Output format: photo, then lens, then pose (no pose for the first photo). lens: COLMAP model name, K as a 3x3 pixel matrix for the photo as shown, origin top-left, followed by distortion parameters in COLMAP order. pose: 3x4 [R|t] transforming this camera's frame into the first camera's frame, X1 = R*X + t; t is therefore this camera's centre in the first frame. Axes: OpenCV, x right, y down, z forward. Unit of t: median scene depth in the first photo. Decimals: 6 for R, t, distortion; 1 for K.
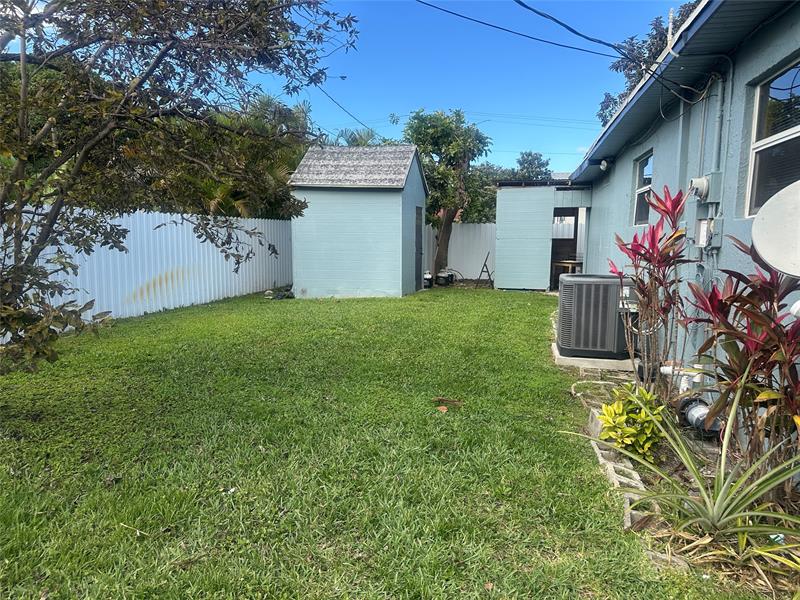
lens RADIAL K [[569.8, 0, 400.0], [0, 569.8, 300.0], [0, 0, 1]] dist [0.097858, -0.128846]
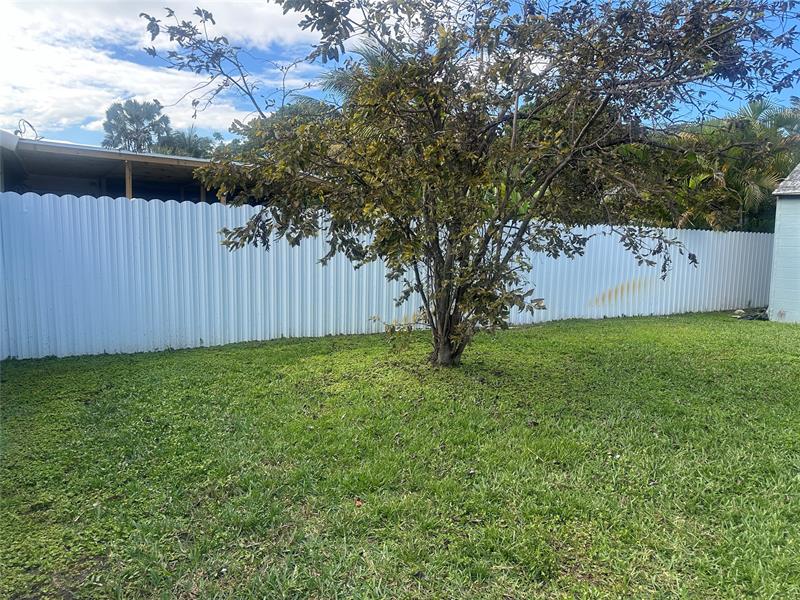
lens RADIAL K [[560.3, 0, 400.0], [0, 560.3, 311.6], [0, 0, 1]] dist [-0.002851, -0.003467]
pose [[0.698064, 0.104199, -0.708414, 0.127087], [-0.103872, 0.993626, 0.043795, 0.018367], [0.708461, 0.043012, 0.704438, -0.102362]]
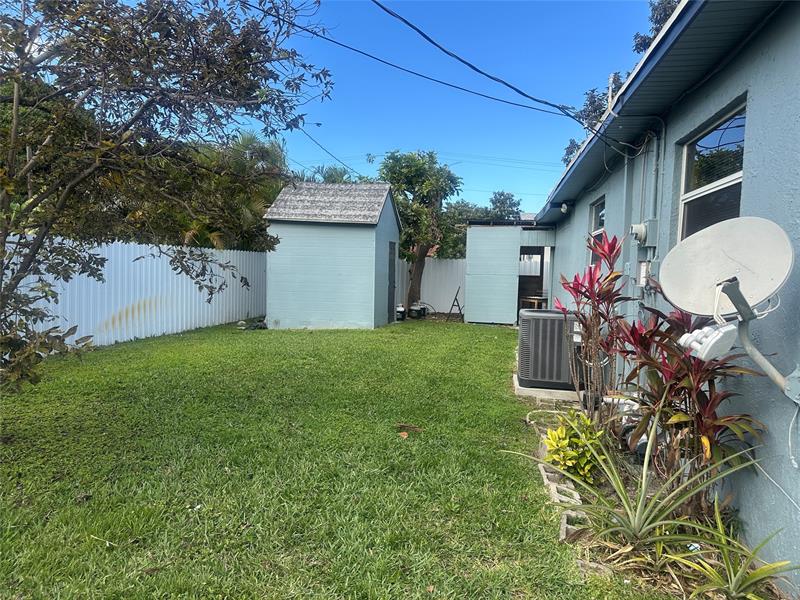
lens RADIAL K [[566.4, 0, 403.7], [0, 566.4, 295.4], [0, 0, 1]] dist [0.075323, -0.090515]
pose [[0.998625, 0.016703, 0.049699, 0.019479], [-0.013386, 0.997707, -0.066352, 0.003779], [-0.050693, 0.065595, 0.996558, -0.065874]]
